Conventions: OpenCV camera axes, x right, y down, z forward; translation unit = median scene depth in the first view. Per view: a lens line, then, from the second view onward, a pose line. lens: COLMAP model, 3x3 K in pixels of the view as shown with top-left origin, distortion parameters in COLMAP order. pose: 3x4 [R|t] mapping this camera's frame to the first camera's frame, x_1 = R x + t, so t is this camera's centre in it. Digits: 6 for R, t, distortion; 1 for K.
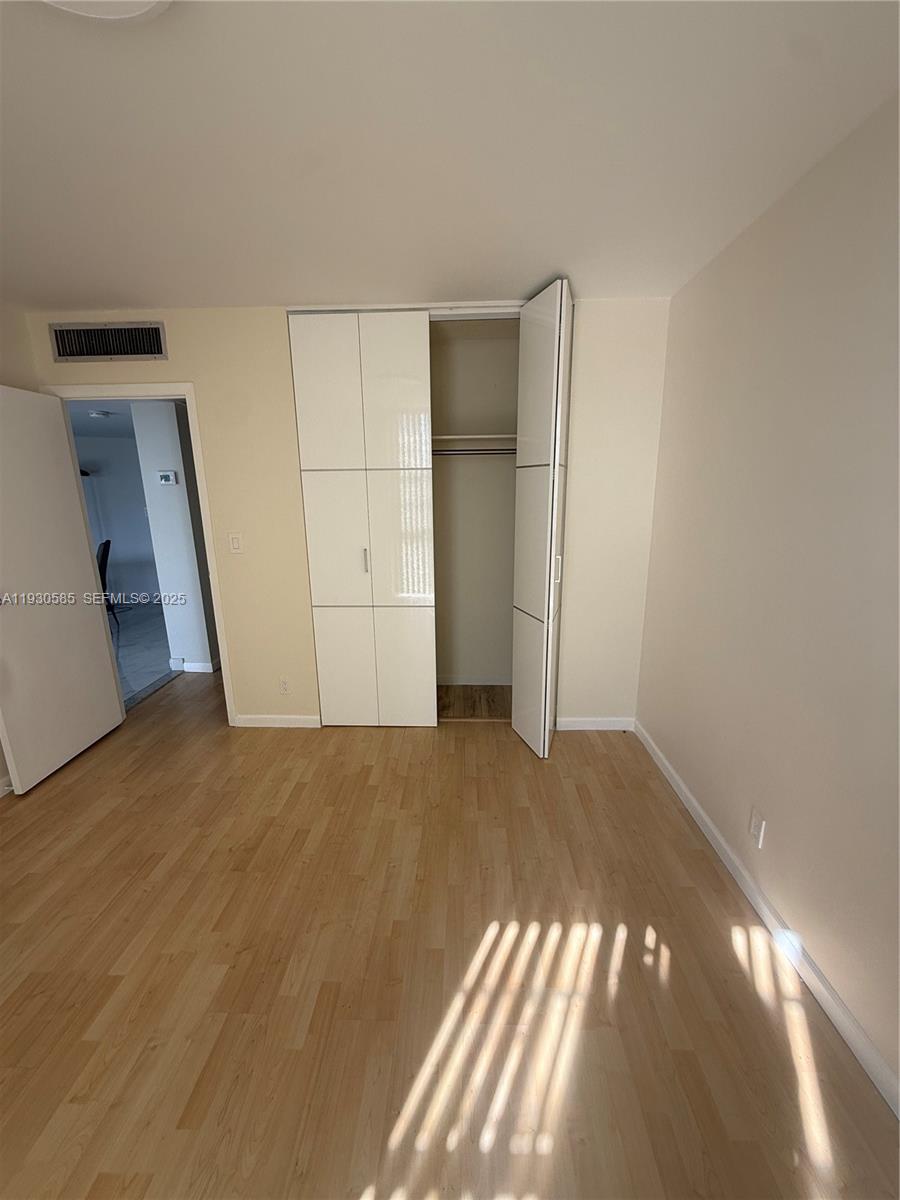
lens RADIAL K [[474.1, 0, 455.2], [0, 474.1, 597.1], [0, 0, 1]] dist [-0.000662, -0.000126]
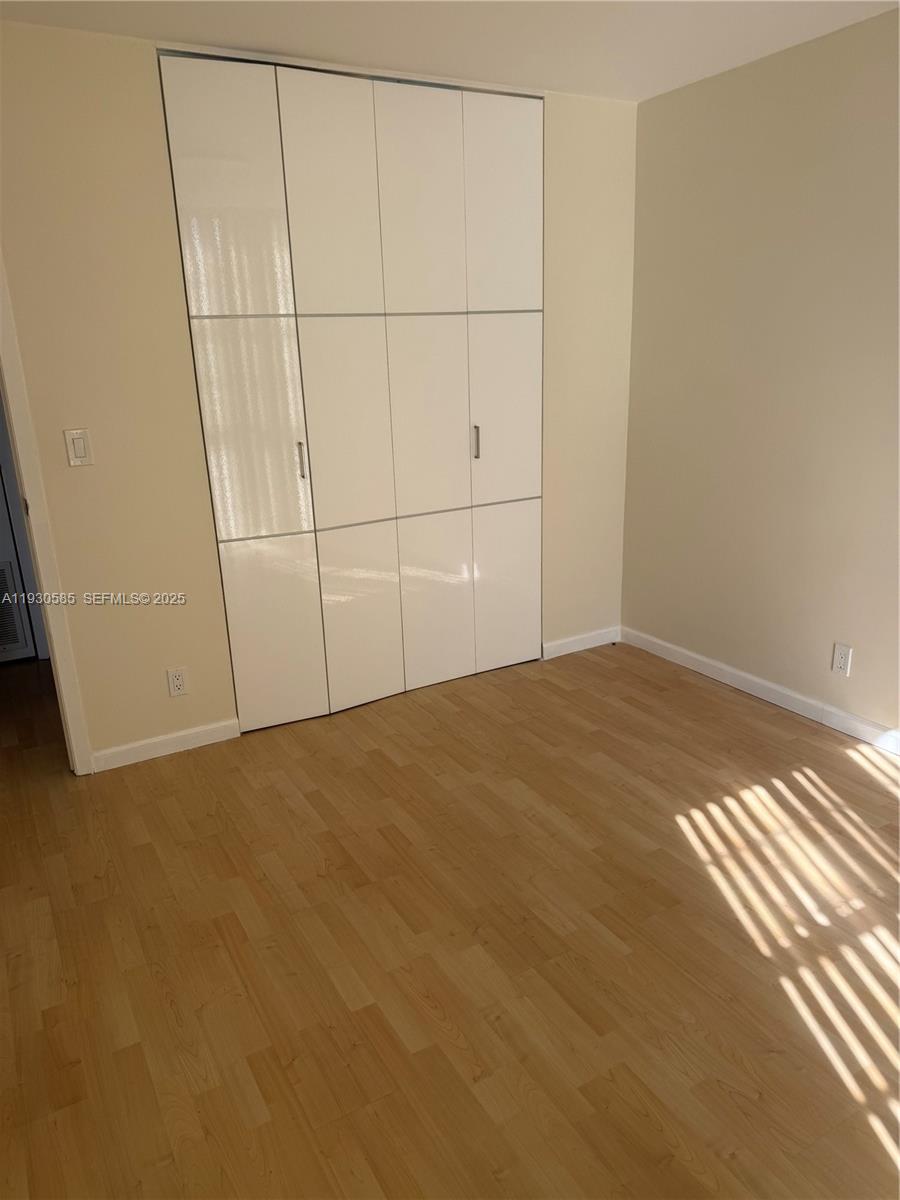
lens RADIAL K [[835.7, 0, 442.9], [0, 835.7, 610.0], [0, 0, 1]] dist [0.003293, -0.009553]
pose [[0.861797, -0.182314, 0.473357, -0.850968], [0.148501, 0.982972, 0.108229, 0.047005], [-0.485028, -0.022978, 0.874196, -0.152813]]
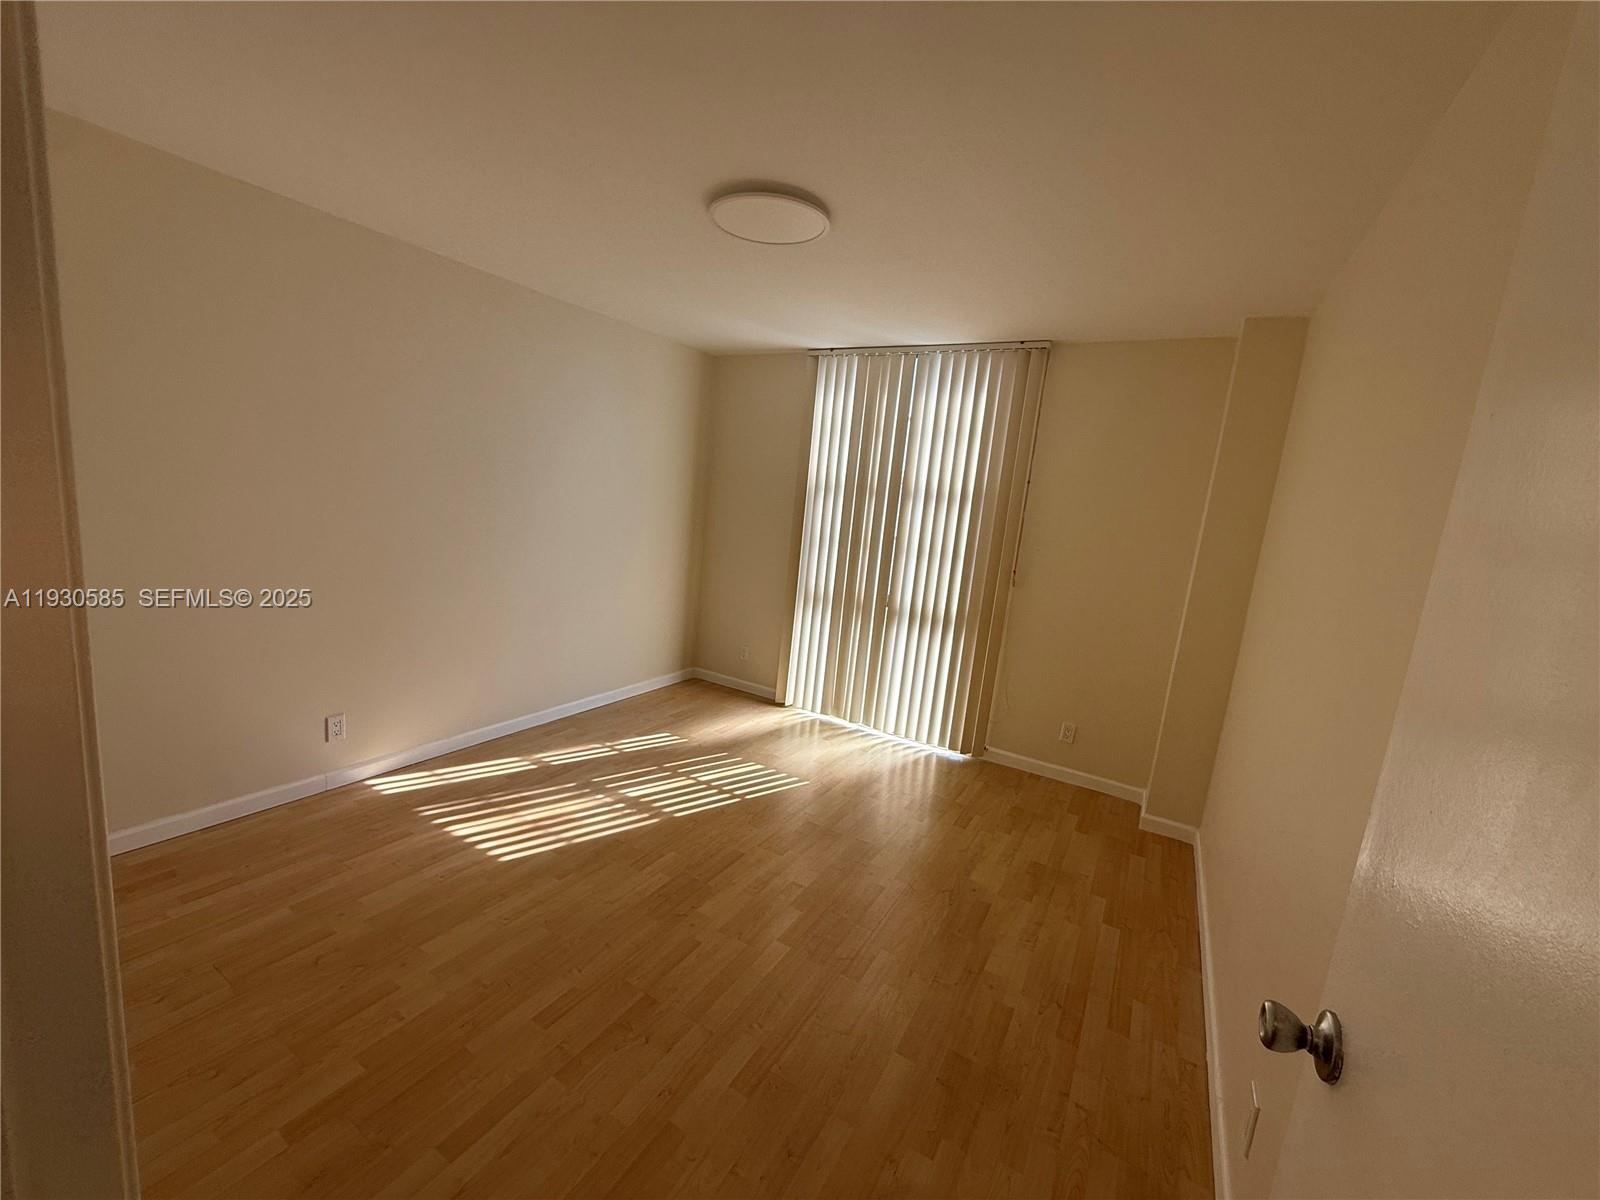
lens RADIAL K [[632.1, 0, 807.4], [0, 632.1, 609.2], [0, 0, 1]] dist [-0.000662, -0.000126]
pose [[-0.873352, -0.144689, 0.465104, -1.005276], [0.029584, 0.937343, 0.347148, -0.314252], [-0.486191, 0.316942, -0.814350, 1.442161]]
